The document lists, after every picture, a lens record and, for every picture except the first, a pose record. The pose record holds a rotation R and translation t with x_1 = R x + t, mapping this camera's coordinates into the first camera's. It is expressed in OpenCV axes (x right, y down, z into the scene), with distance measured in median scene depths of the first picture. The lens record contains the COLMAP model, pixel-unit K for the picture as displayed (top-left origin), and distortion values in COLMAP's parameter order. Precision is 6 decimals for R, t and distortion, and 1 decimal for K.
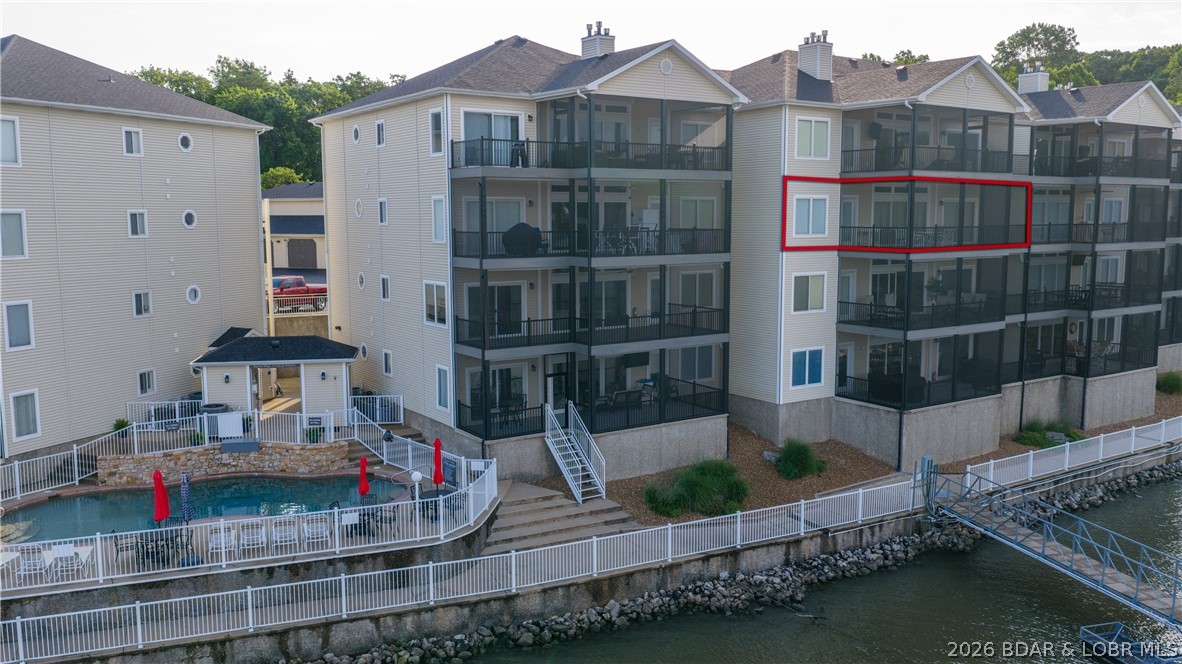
lens RADIAL K [[980.4, 0, 594.7], [0, 980.4, 331.8], [0, 0, 1]] dist [0.008465, -0.018855]
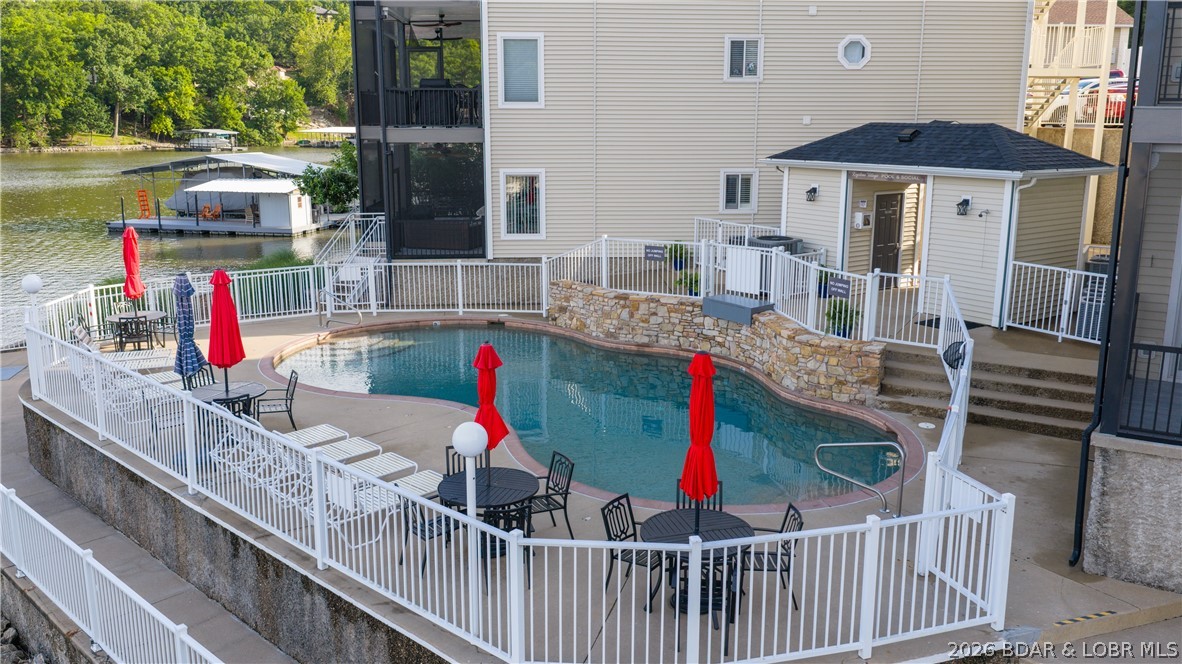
lens RADIAL K [[980.4, 0, 589.9], [0, 980.4, 329.1], [0, 0, 1]] dist [0.008465, -0.018855]
pose [[0.422703, 0.197003, -0.884597, 0.070409], [-0.113531, 0.979909, 0.163979, 0.049934], [0.899129, 0.031115, 0.436576, 0.707972]]
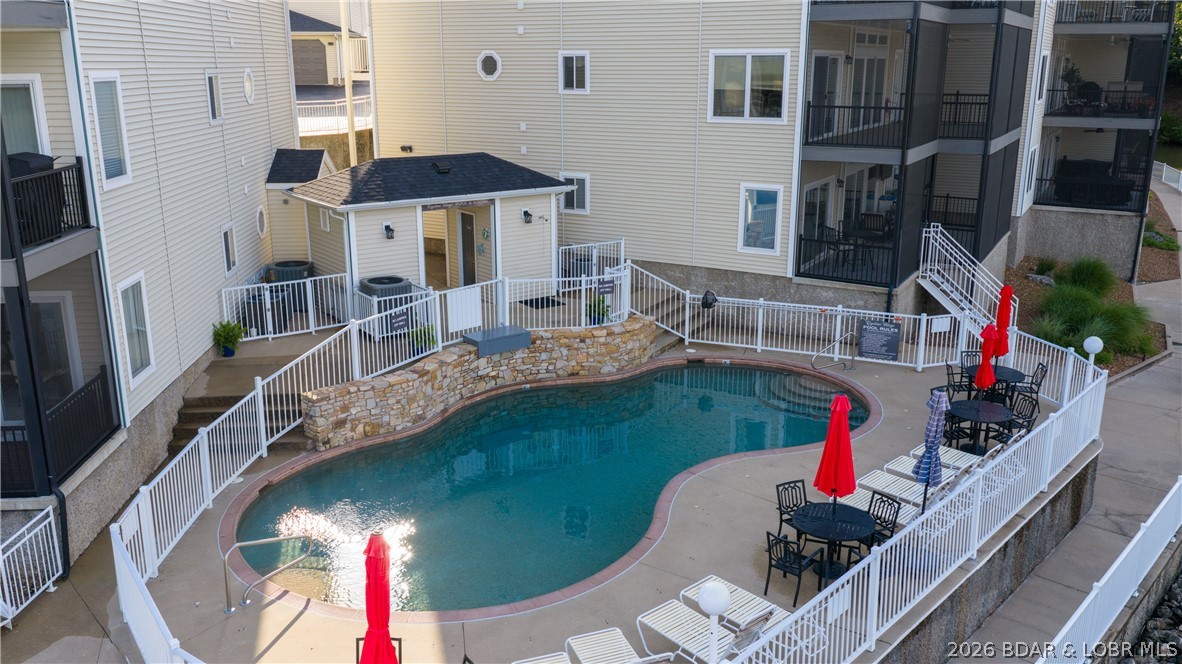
lens RADIAL K [[980.4, 0, 587.6], [0, 980.4, 331.7], [0, 0, 1]] dist [0.008465, -0.018855]
pose [[0.893520, -0.116937, 0.433529, -0.564561], [0.053094, 0.986235, 0.156591, 0.024084], [-0.445873, -0.116900, 0.887430, 0.475095]]
